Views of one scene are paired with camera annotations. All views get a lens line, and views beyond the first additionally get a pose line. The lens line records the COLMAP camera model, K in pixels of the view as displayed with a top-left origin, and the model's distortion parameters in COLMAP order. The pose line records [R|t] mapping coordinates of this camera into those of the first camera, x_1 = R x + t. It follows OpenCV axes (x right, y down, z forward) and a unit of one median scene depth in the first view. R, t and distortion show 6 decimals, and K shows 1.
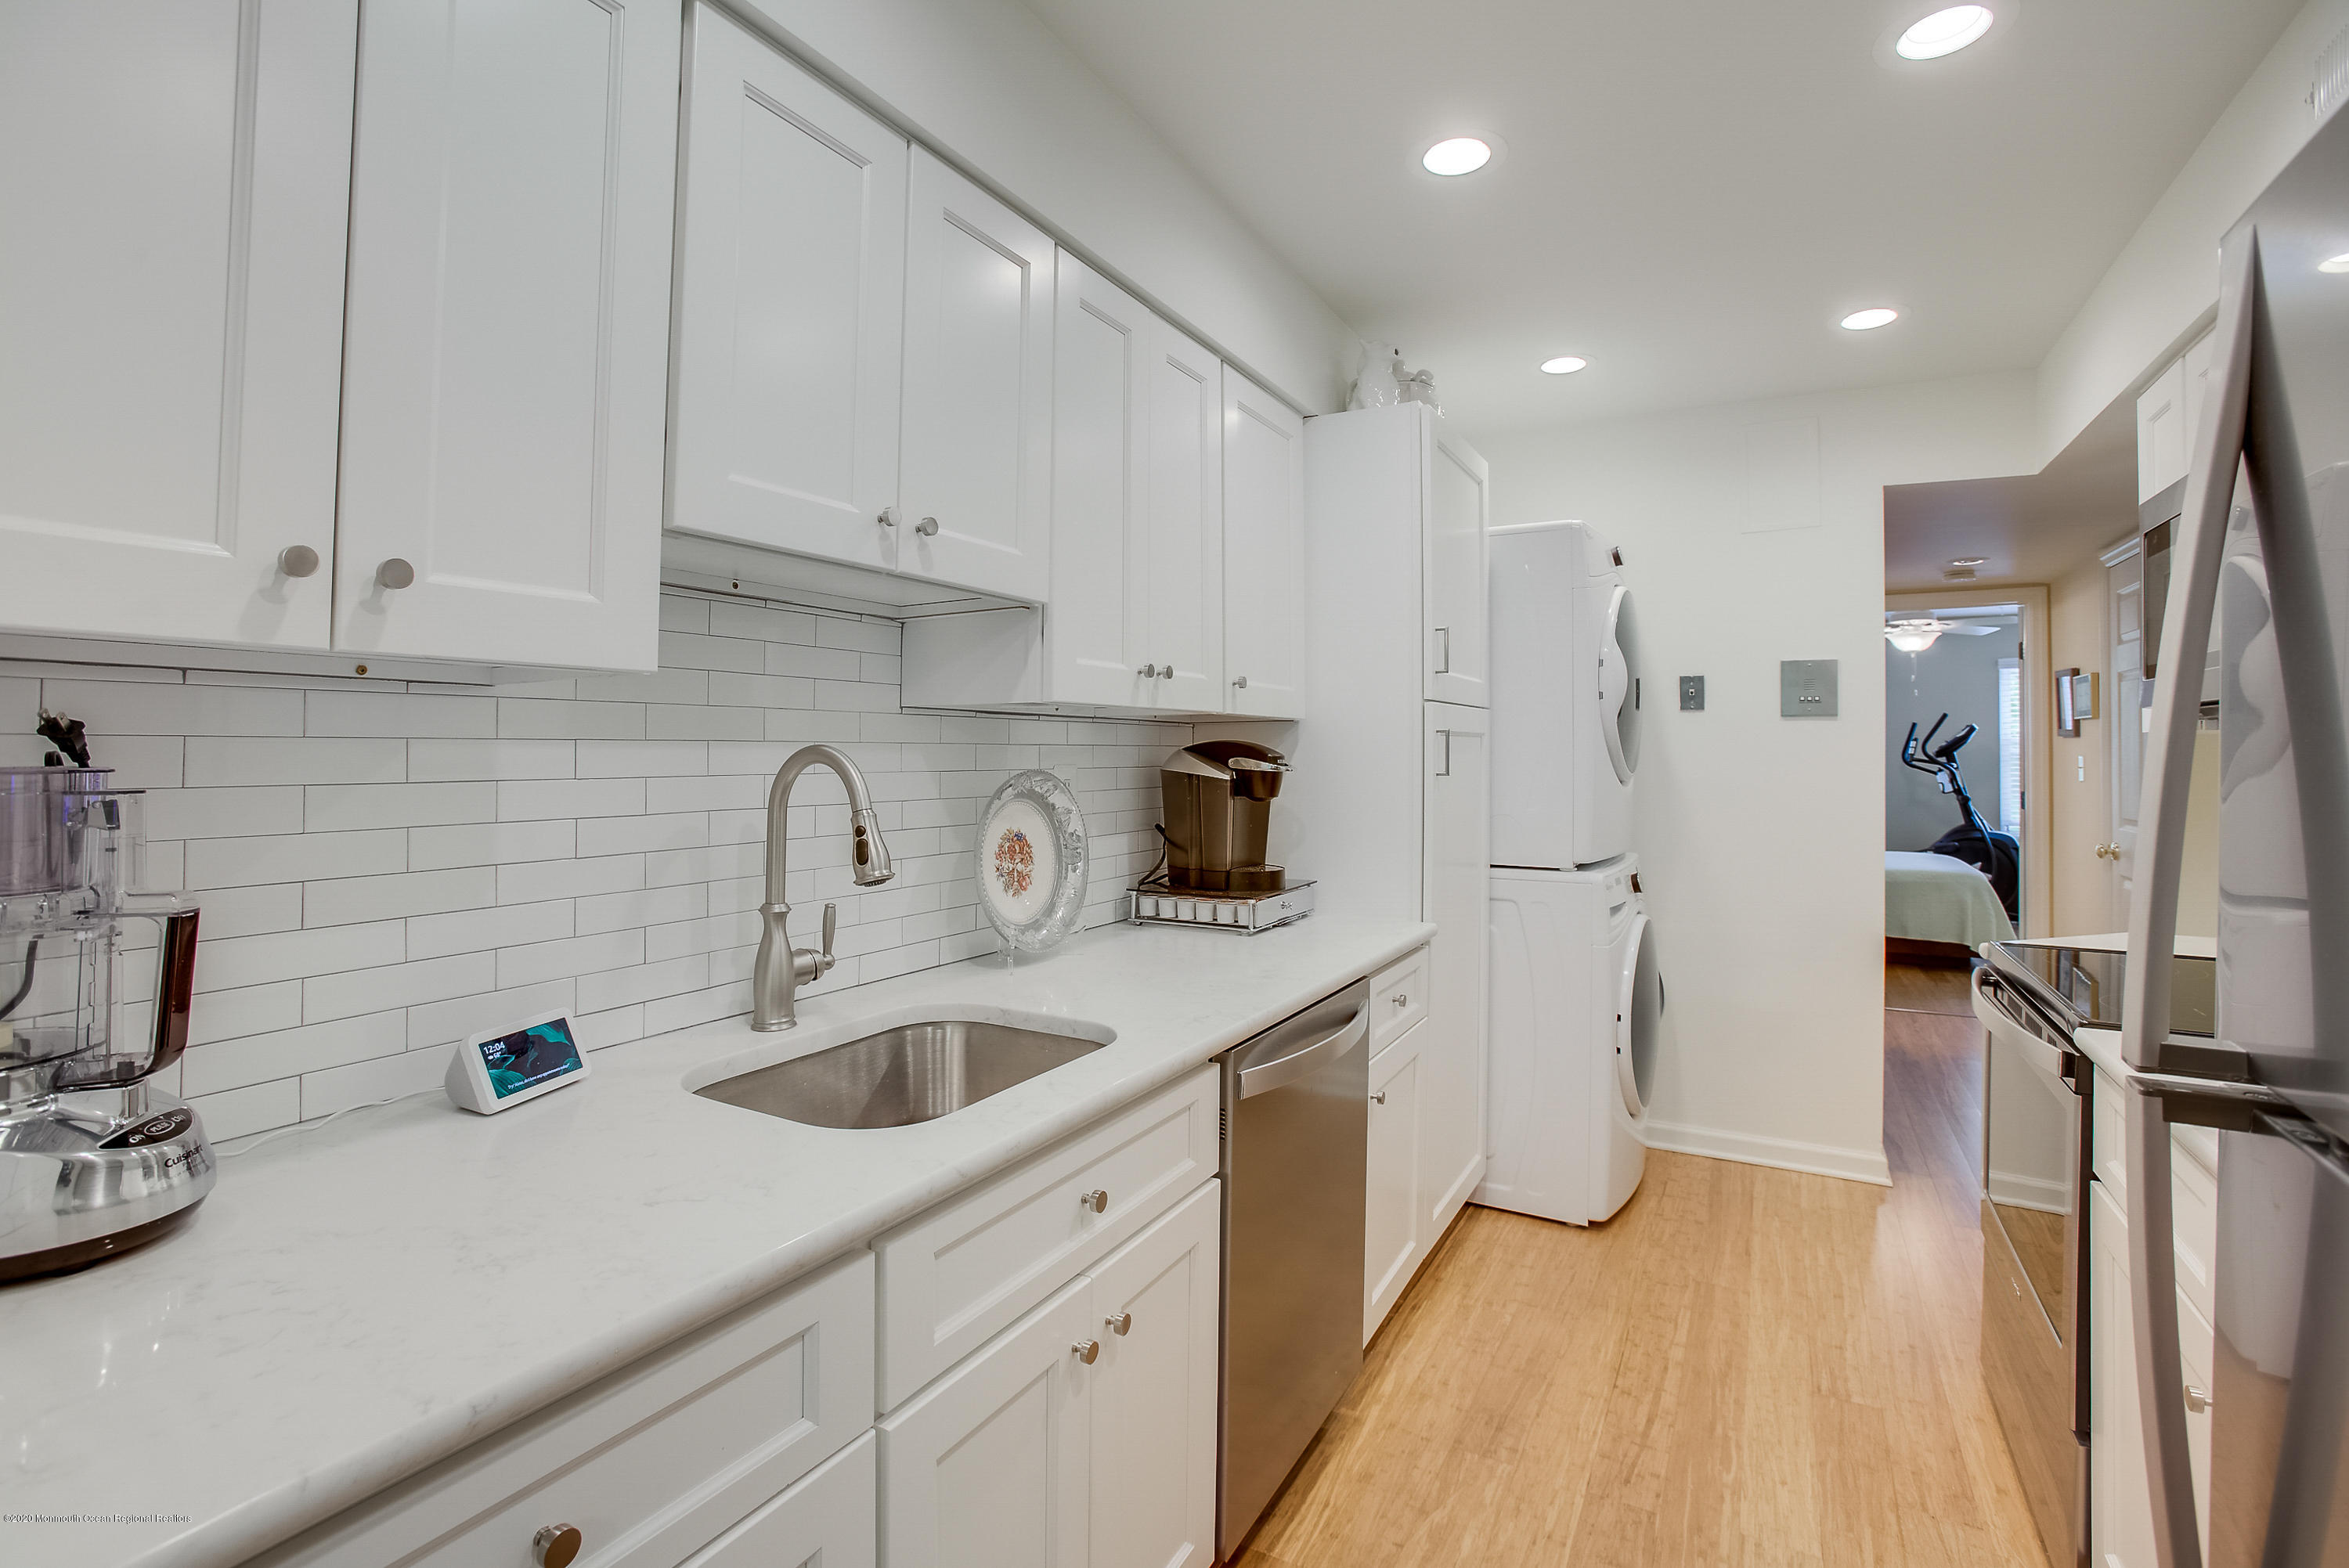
lens RADIAL K [[1065.6, 0, 1179.7], [0, 1065.6, 743.9], [0, 0, 1]] dist [-0.071404, 0.024809]
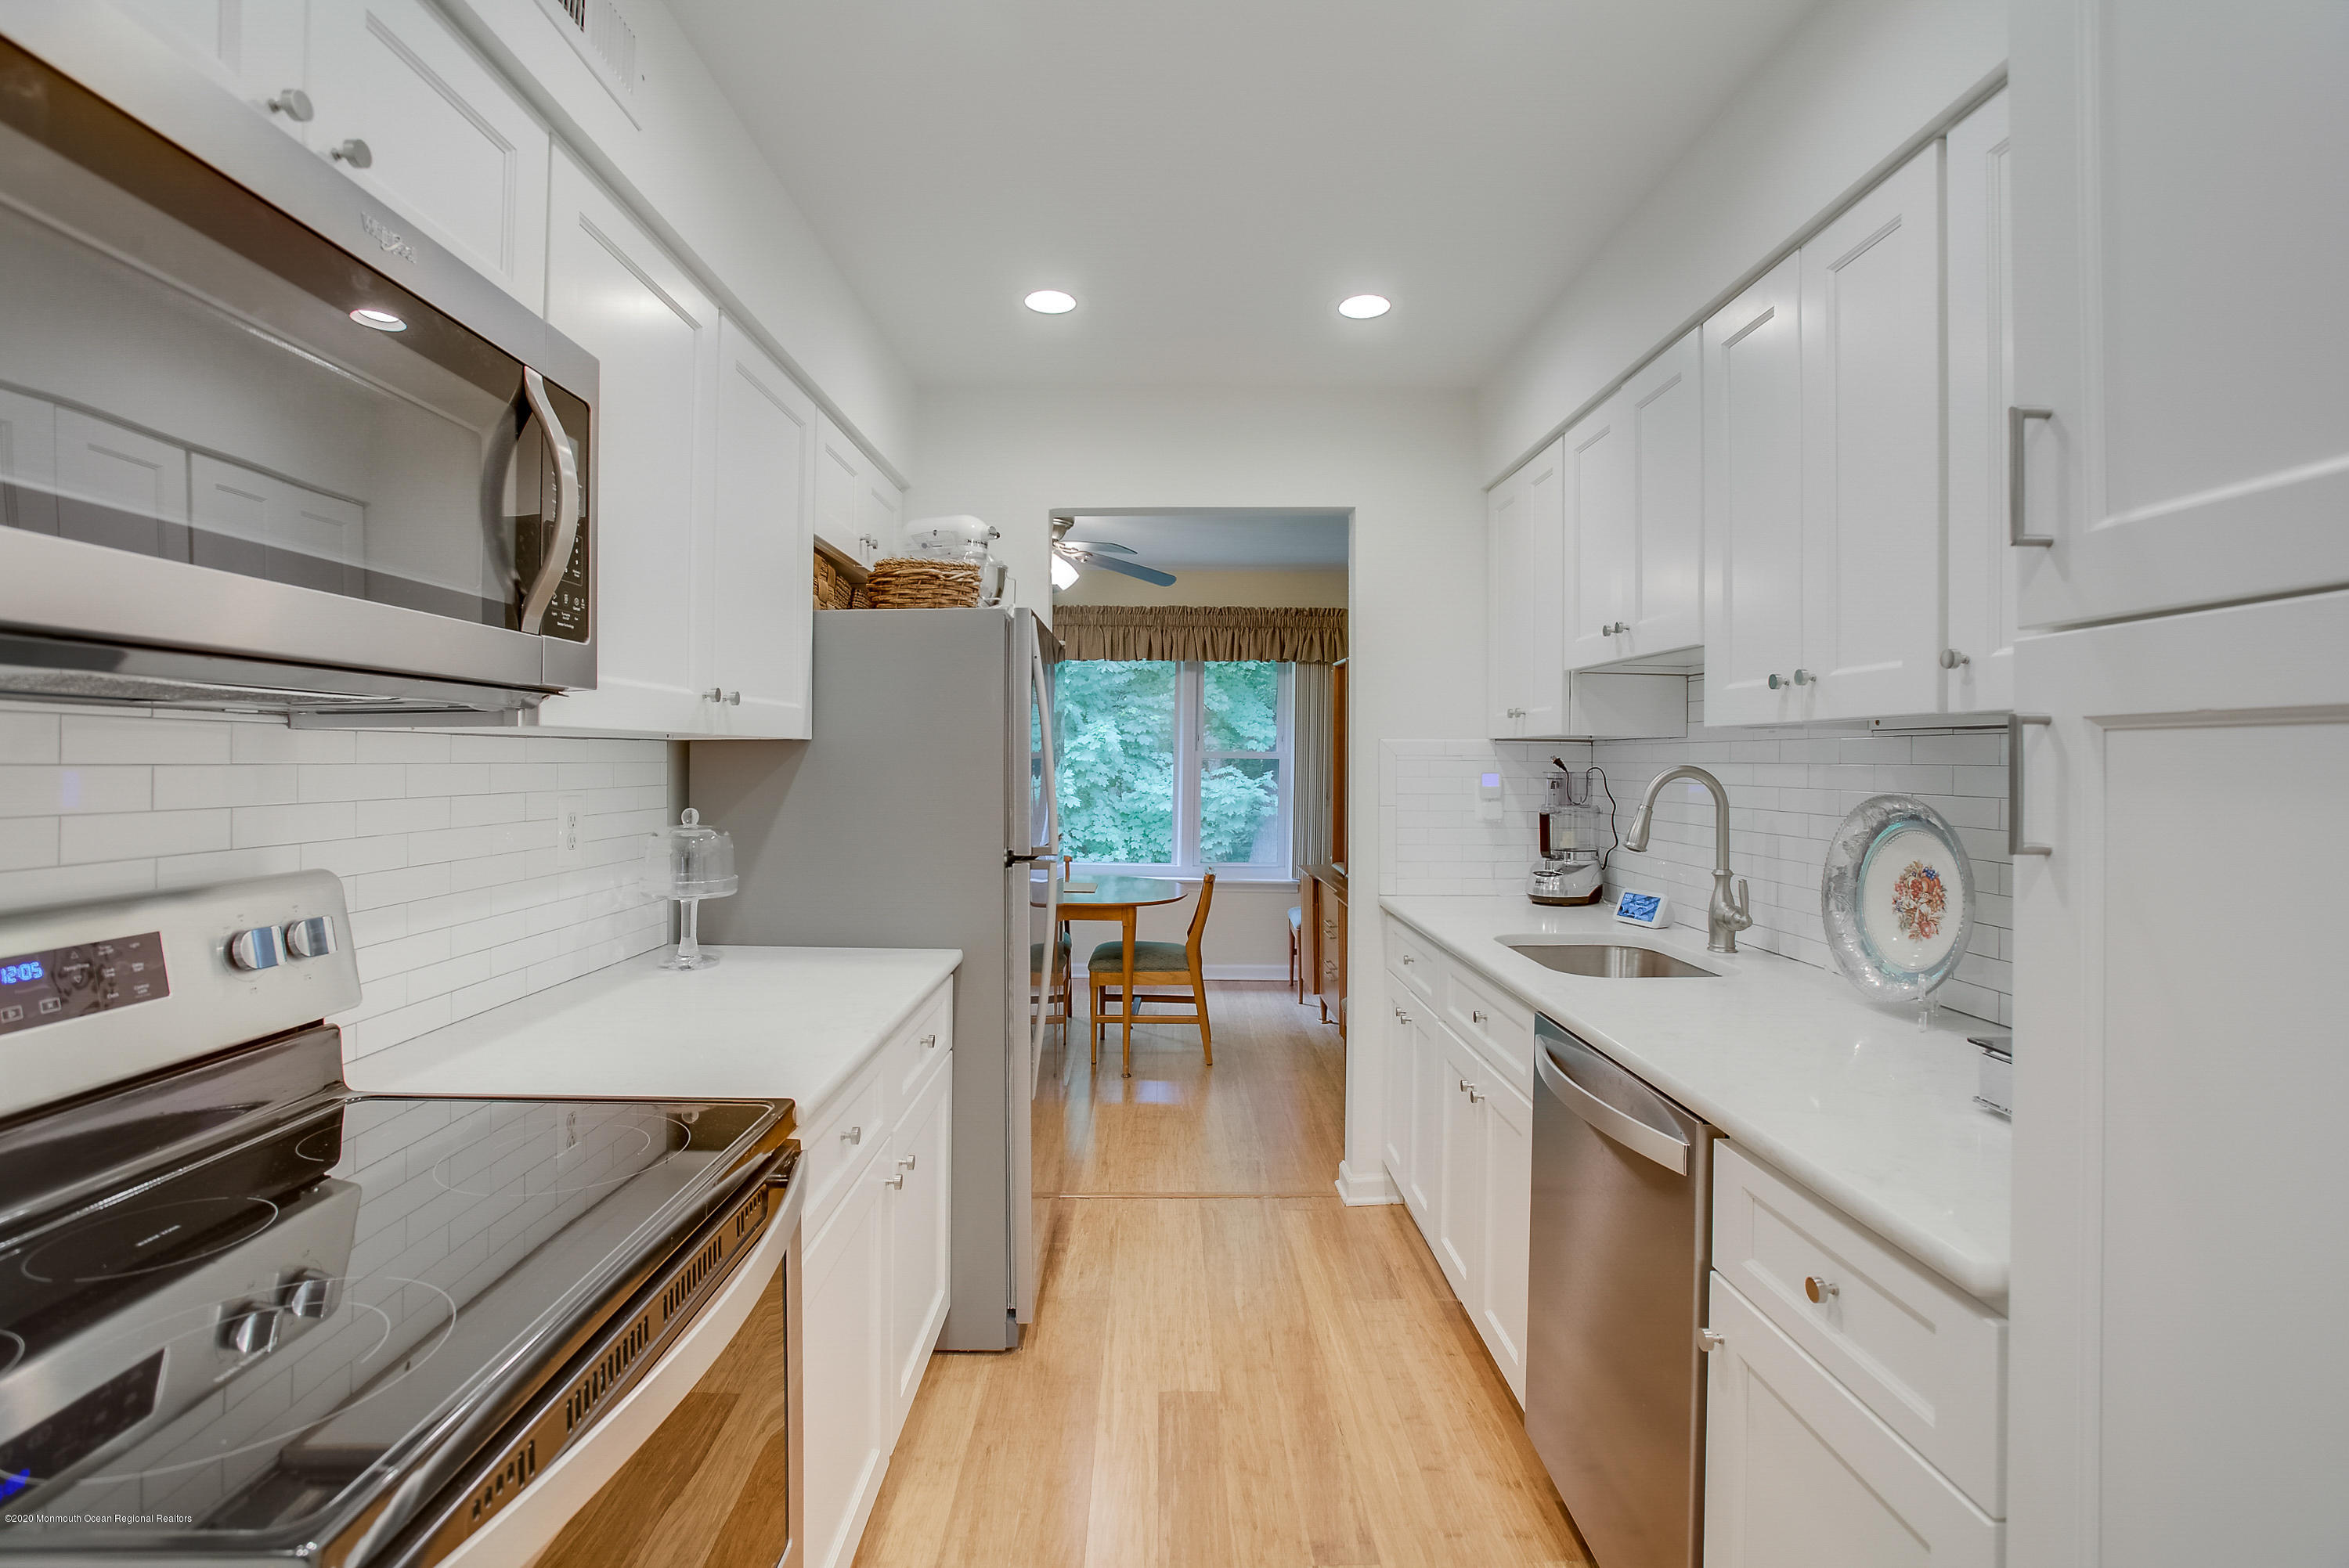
lens RADIAL K [[1065.6, 0, 1185.7], [0, 1065.6, 760.3], [0, 0, 1]] dist [-0.071404, 0.024809]
pose [[-0.862308, -0.004090, -0.506367, 0.473322], [-0.001573, 0.999984, -0.005398, 0.001447], [0.506381, -0.003858, -0.862301, 0.858706]]
